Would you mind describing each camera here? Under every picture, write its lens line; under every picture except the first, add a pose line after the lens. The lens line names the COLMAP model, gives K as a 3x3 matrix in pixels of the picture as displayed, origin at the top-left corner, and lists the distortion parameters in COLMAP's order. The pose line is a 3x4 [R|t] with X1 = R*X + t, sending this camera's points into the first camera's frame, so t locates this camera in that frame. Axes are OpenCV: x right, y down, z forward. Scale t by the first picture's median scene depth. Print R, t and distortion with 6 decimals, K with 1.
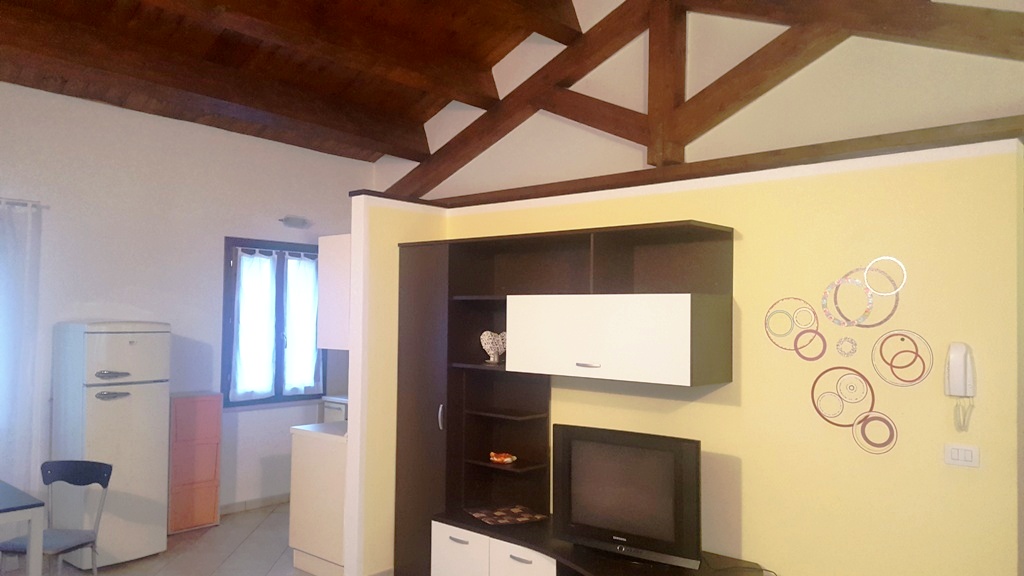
lens RADIAL K [[752.4, 0, 500.1], [0, 752.4, 296.9], [0, 0, 1]] dist [0.125979, -0.194272]
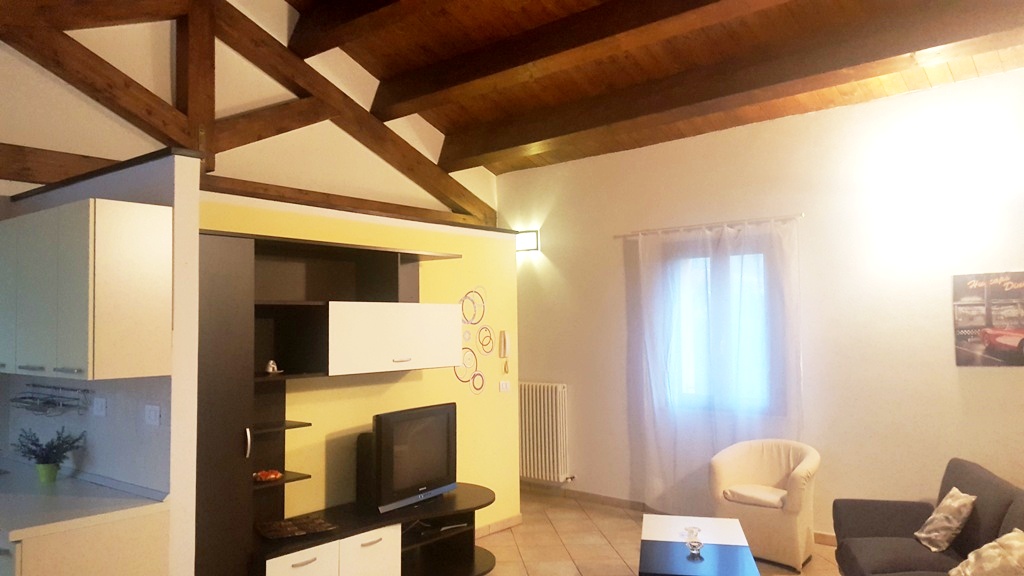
lens RADIAL K [[752.4, 0, 500.1], [0, 752.4, 296.9], [0, 0, 1]] dist [0.125979, -0.194272]
pose [[-0.047154, 0.021815, 0.998649, -0.875193], [-0.014288, 0.999644, -0.022512, 0.009554], [-0.998785, -0.015331, -0.046826, 0.698296]]
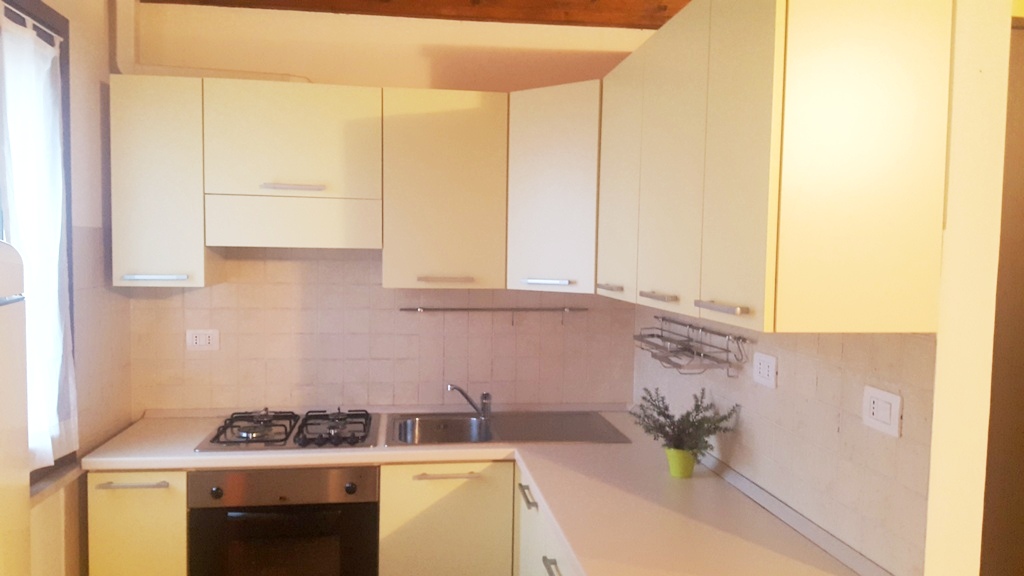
lens RADIAL K [[752.4, 0, 500.1], [0, 752.4, 296.9], [0, 0, 1]] dist [0.125979, -0.194272]
pose [[0.657607, -0.049136, 0.751757, -0.518073], [-0.022906, 0.996105, 0.085144, 0.032376], [-0.753013, -0.073211, 0.653920, 0.889294]]
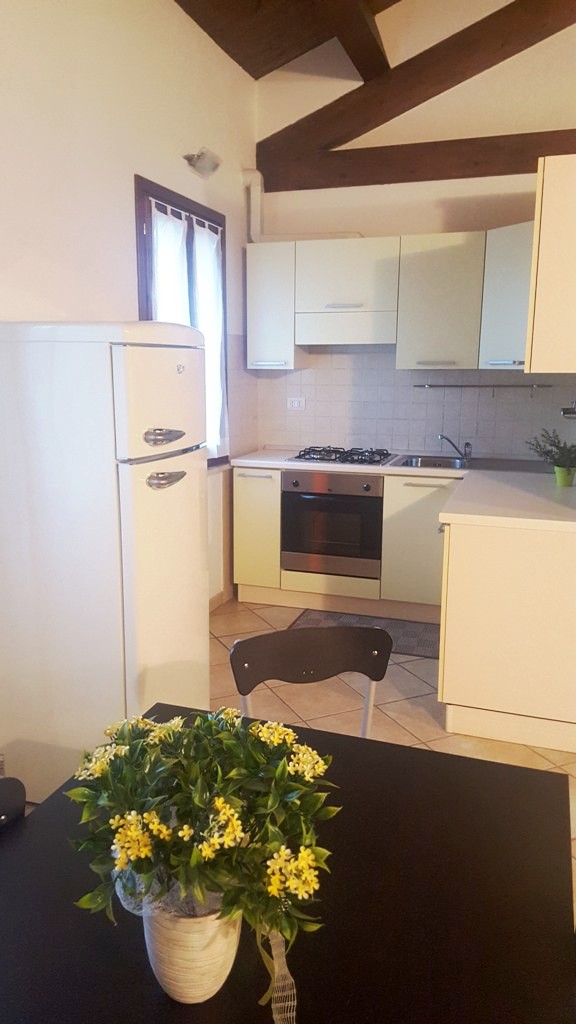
lens RADIAL K [[752.4, 0, 283.4], [0, 752.4, 507.7], [0, 0, 1]] dist [0.125979, -0.194272]
pose [[0.919613, -0.083196, 0.383914, -0.628042], [-0.001060, 0.976787, 0.214212, 0.044534], [-0.392823, -0.197399, 0.898178, 0.543961]]
